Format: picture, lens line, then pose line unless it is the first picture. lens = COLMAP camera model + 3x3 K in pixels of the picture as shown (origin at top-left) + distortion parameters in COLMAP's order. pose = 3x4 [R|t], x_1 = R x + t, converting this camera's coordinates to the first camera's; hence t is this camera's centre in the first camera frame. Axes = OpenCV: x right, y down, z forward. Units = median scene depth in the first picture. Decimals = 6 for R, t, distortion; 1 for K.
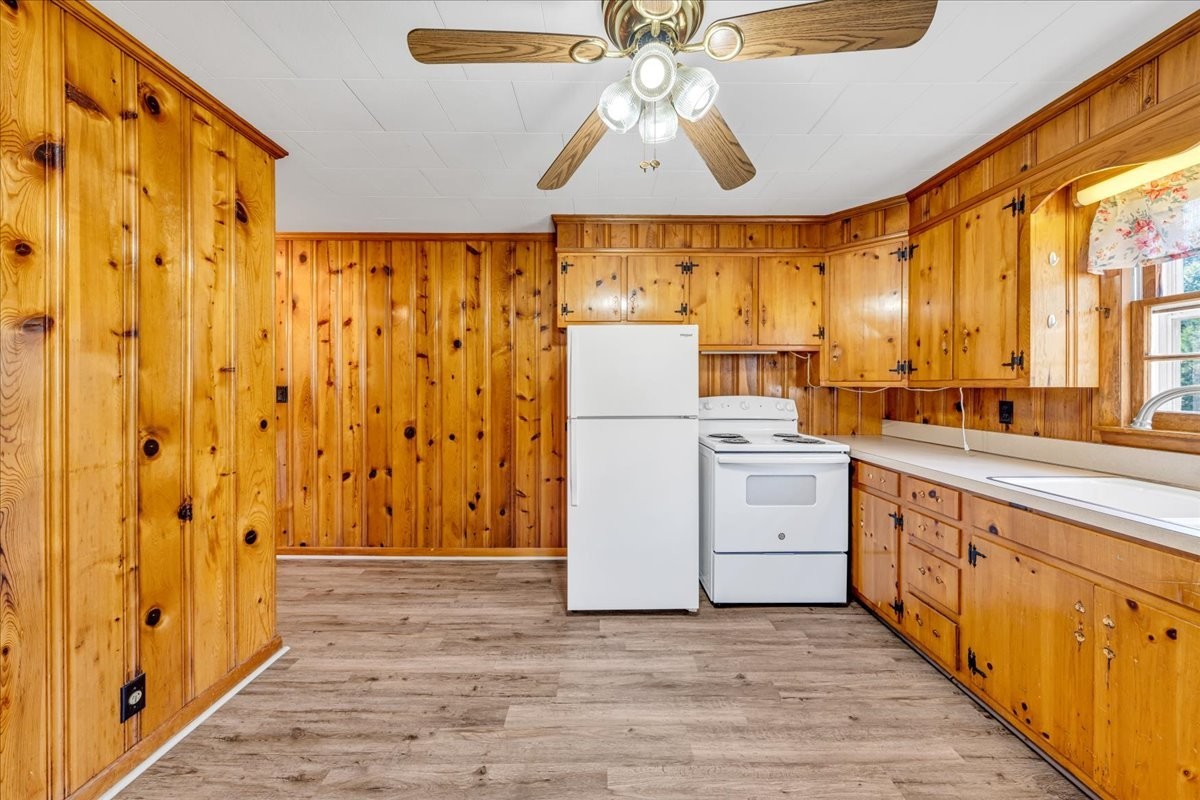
lens RADIAL K [[413.8, 0, 604.1], [0, 413.8, 387.2], [0, 0, 1]] dist [0.002584, -0.000063]
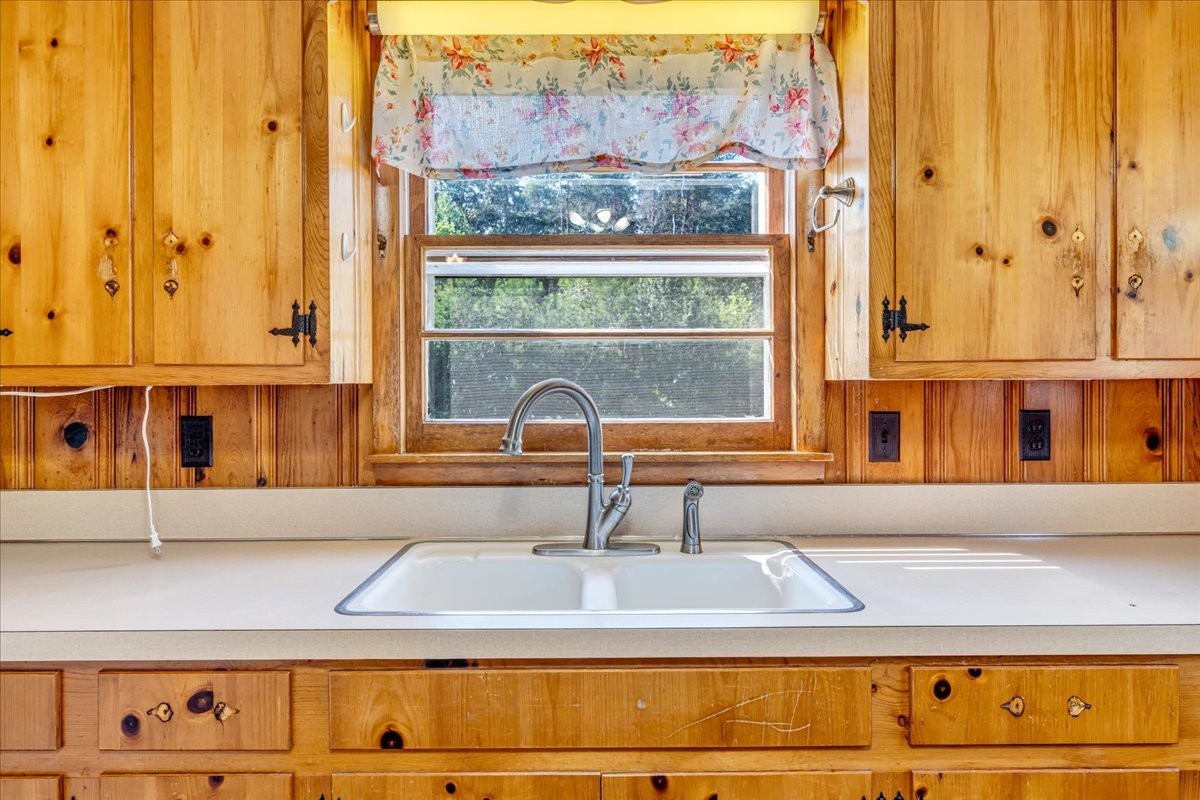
lens RADIAL K [[793.4, 0, 601.8], [0, 793.4, 387.9], [0, 0, 1]] dist [0.003809, -0.001892]
pose [[0.003898, -0.007598, 0.999964, 0.148801], [0.007400, 0.999944, 0.007569, 0.000169], [-0.999965, 0.007371, 0.003954, 0.664768]]
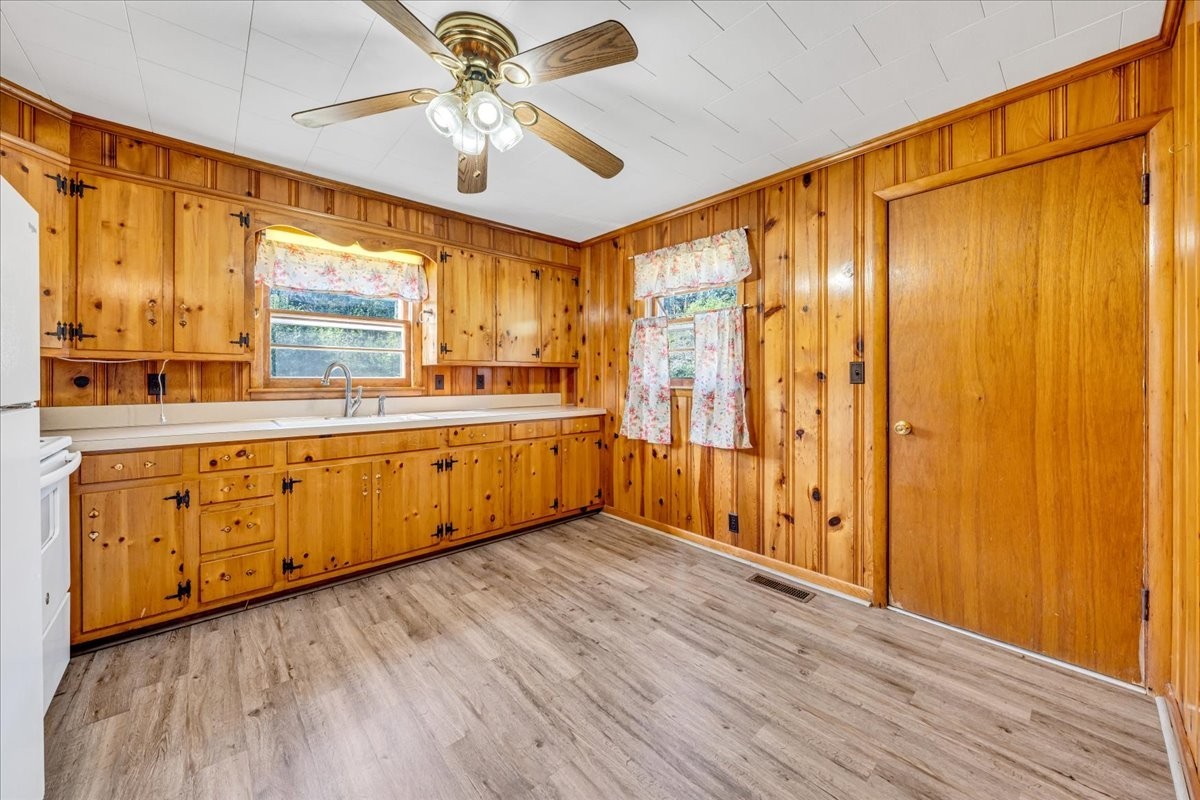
lens RADIAL K [[438.4, 0, 598.9], [0, 438.4, 378.8], [0, 0, 1]] dist [-0.000455, -0.000146]
pose [[-0.659438, 0.000624, 0.751759, -0.732546], [0.002638, 0.999995, 0.001484, 0.055956], [-0.751755, 0.002961, -0.659436, 1.045315]]
